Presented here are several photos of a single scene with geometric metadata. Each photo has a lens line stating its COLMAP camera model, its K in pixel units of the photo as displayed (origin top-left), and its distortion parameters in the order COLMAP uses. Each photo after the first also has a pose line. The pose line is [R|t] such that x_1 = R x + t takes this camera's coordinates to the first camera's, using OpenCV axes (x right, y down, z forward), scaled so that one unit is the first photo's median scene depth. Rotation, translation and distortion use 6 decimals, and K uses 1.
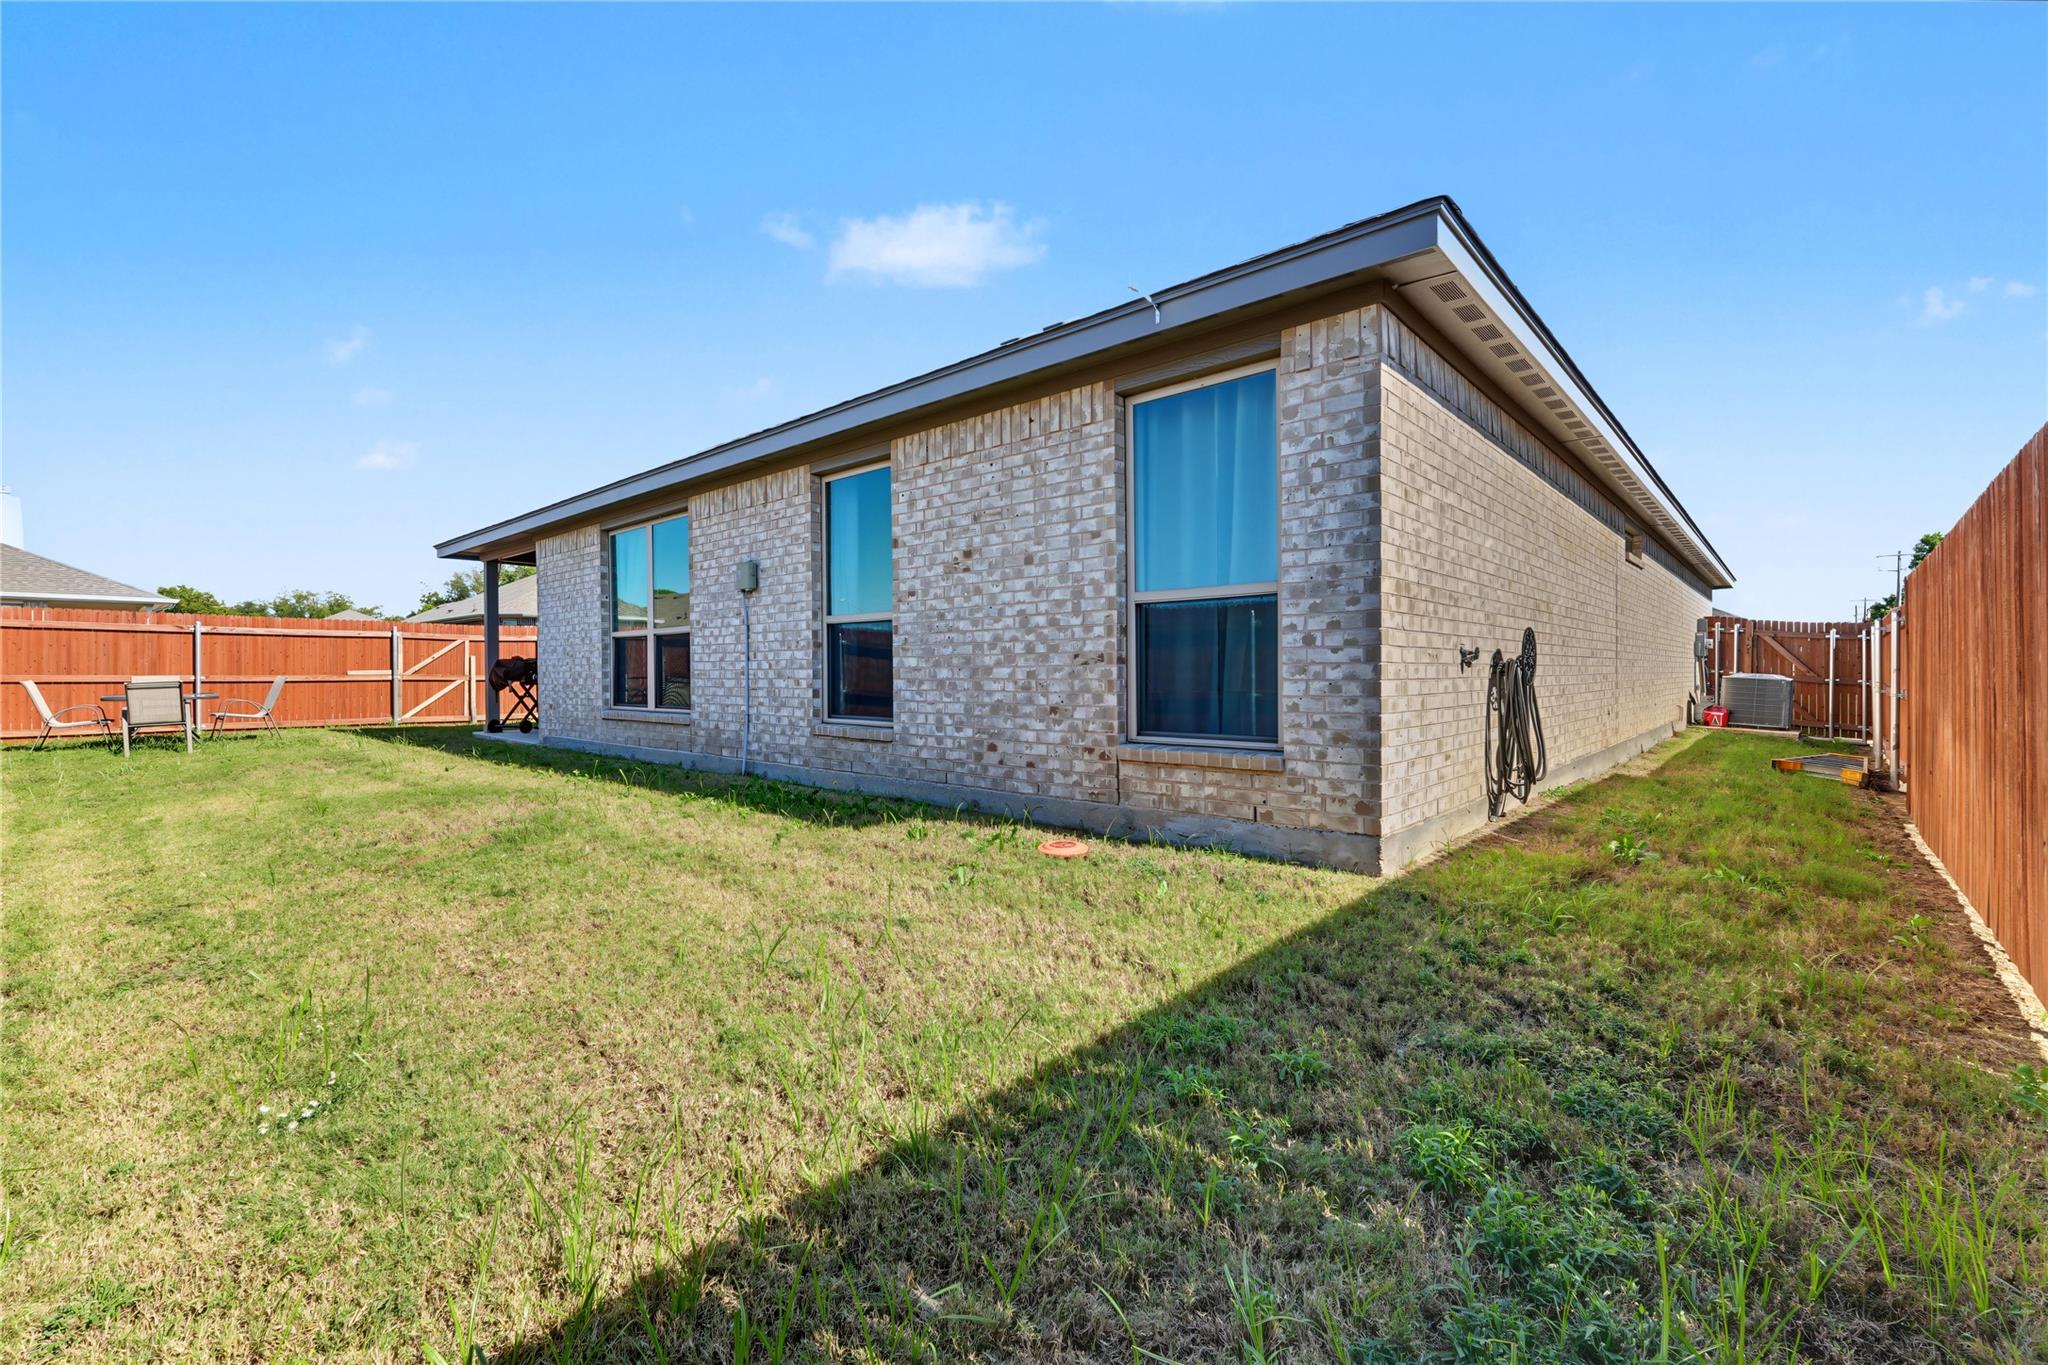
lens RADIAL K [[874.8, 0, 1023.3], [0, 874.8, 681.1], [0, 0, 1]] dist [0.000344, -0.000414]
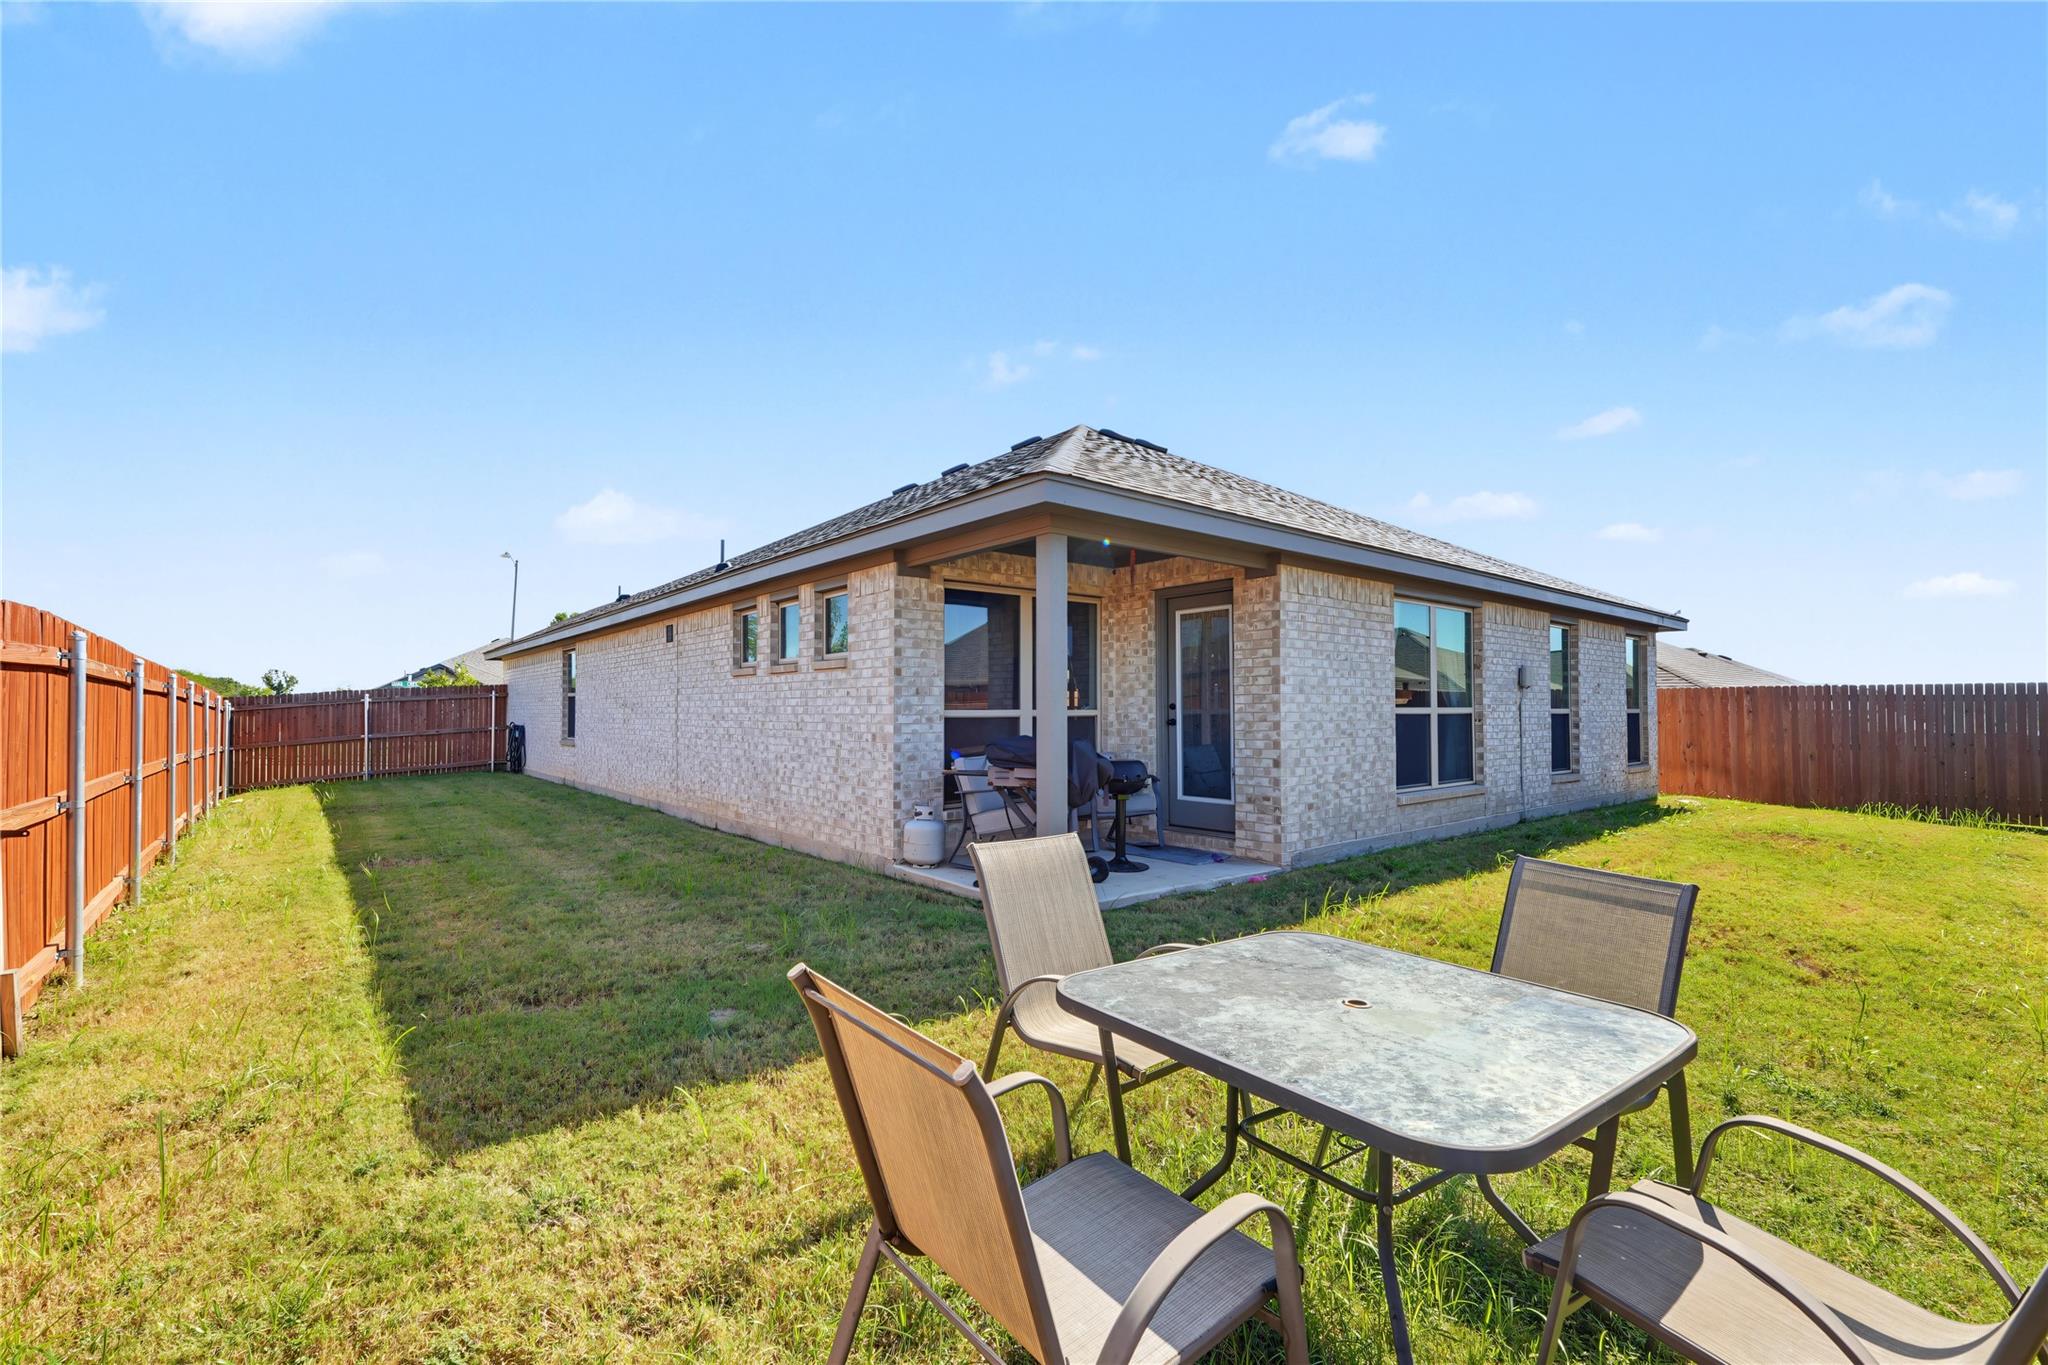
lens RADIAL K [[874.8, 0, 1025.8], [0, 874.8, 690.2], [0, 0, 1]] dist [0.000344, -0.000414]
pose [[0.154707, 0.021121, 0.987735, -1.603915], [0.006427, 0.999729, -0.022384, -0.064250], [-0.987940, 0.009811, 0.154529, 1.393330]]
